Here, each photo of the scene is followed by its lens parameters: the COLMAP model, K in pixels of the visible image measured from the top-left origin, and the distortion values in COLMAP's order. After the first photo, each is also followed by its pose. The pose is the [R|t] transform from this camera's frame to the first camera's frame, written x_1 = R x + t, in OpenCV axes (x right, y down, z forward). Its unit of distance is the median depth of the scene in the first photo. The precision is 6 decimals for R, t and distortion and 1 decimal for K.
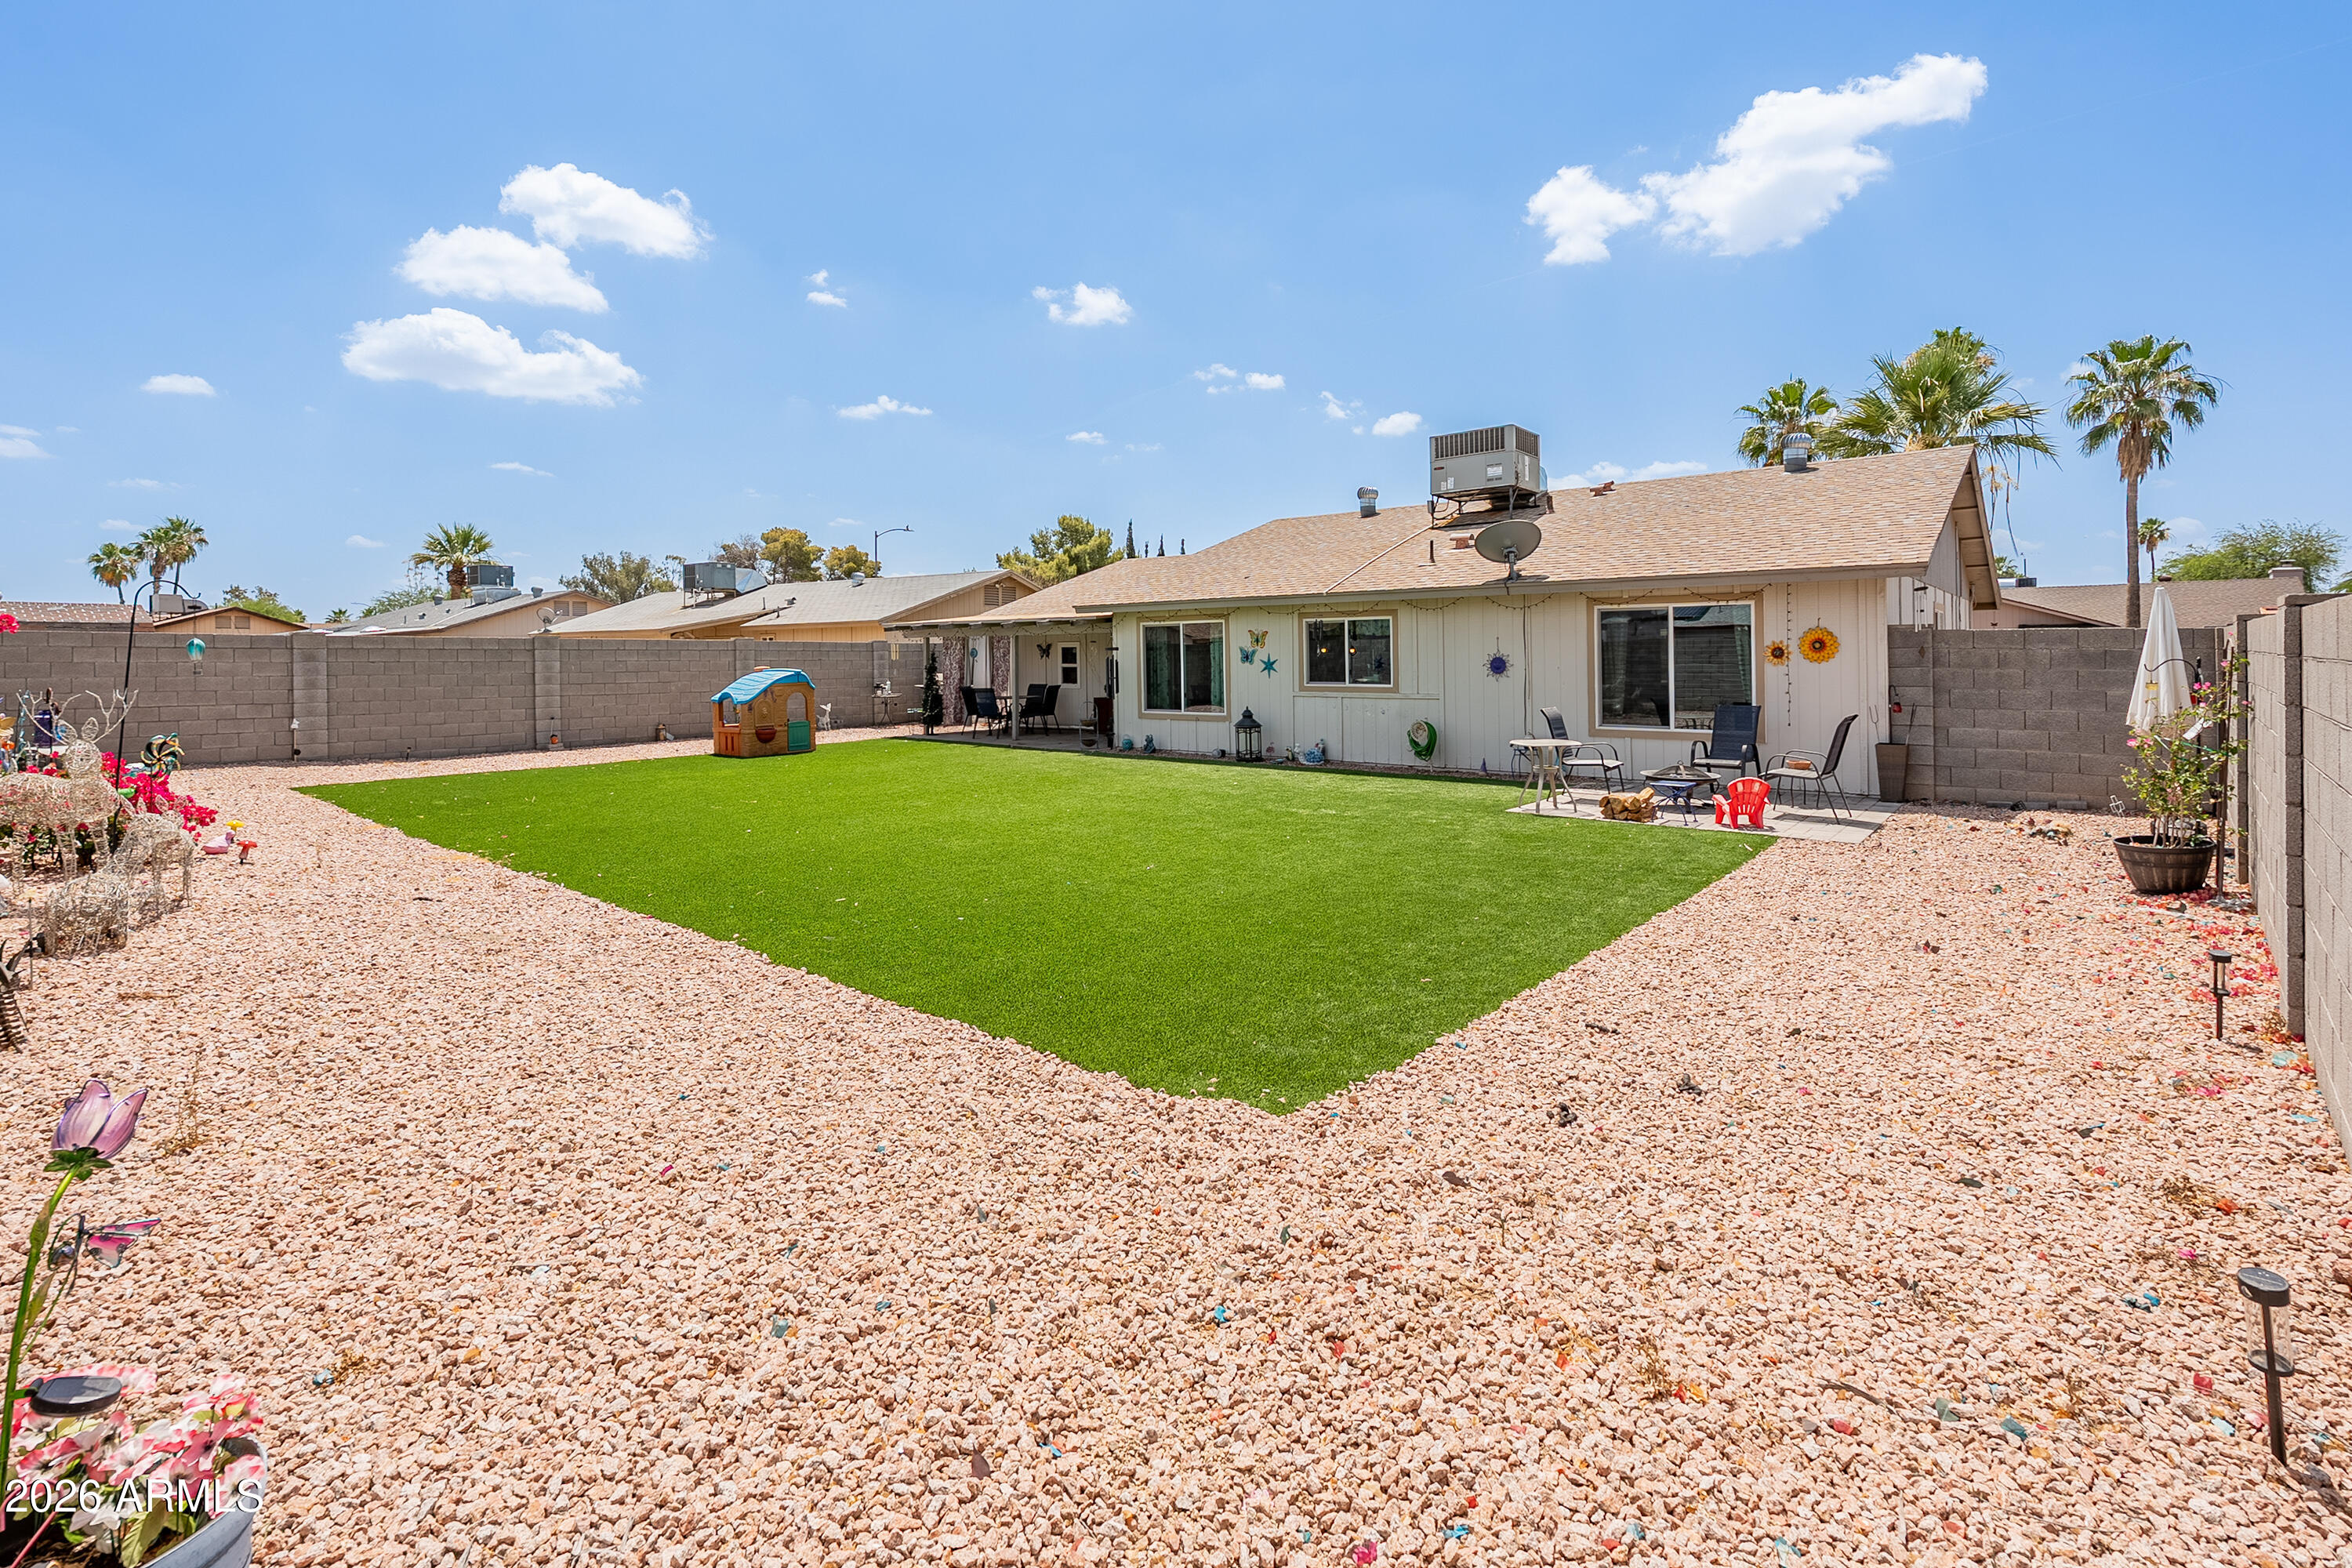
lens RADIAL K [[1060.3, 0, 1224.4], [0, 1060.3, 717.4], [0, 0, 1]] dist [-0.016637, 0.006835]
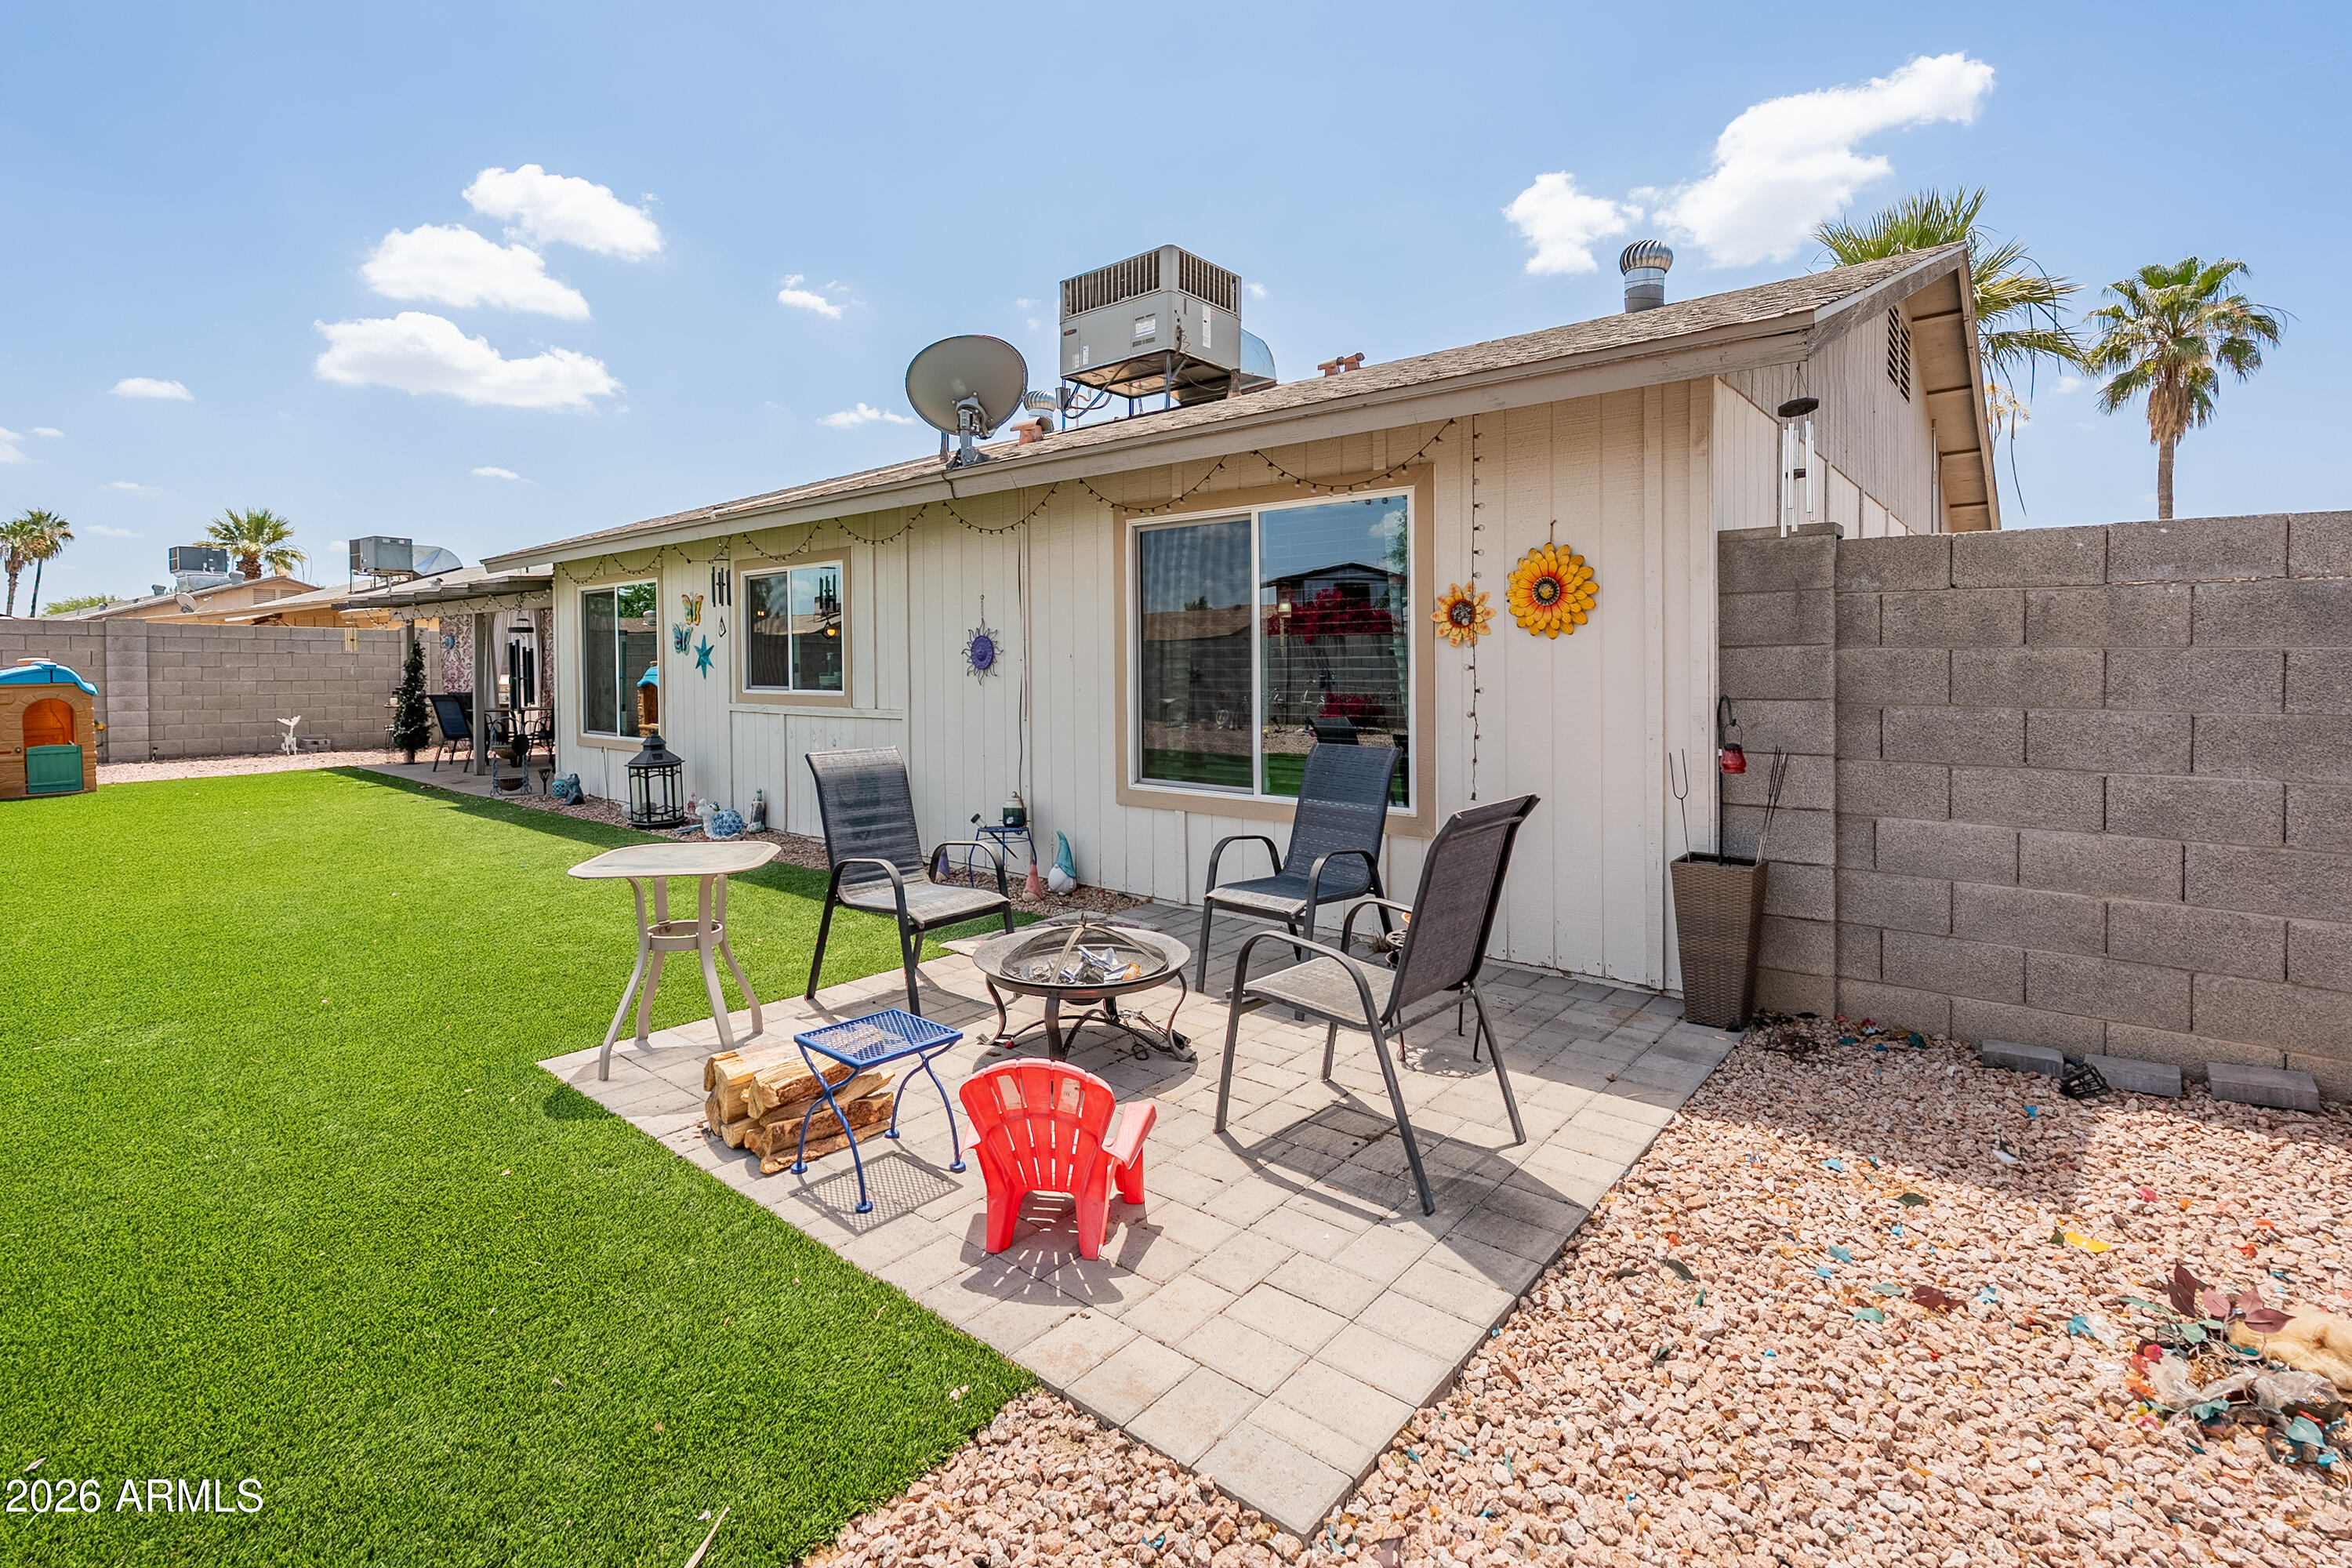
lens RADIAL K [[1060.3, 0, 1187.3], [0, 1060.3, 759.8], [0, 0, 1]] dist [-0.016637, 0.006835]
pose [[0.999890, 0.008885, -0.011908, 0.291829], [-0.008548, 0.999571, 0.028022, -0.011050], [0.012151, -0.027917, 0.999536, 0.409002]]
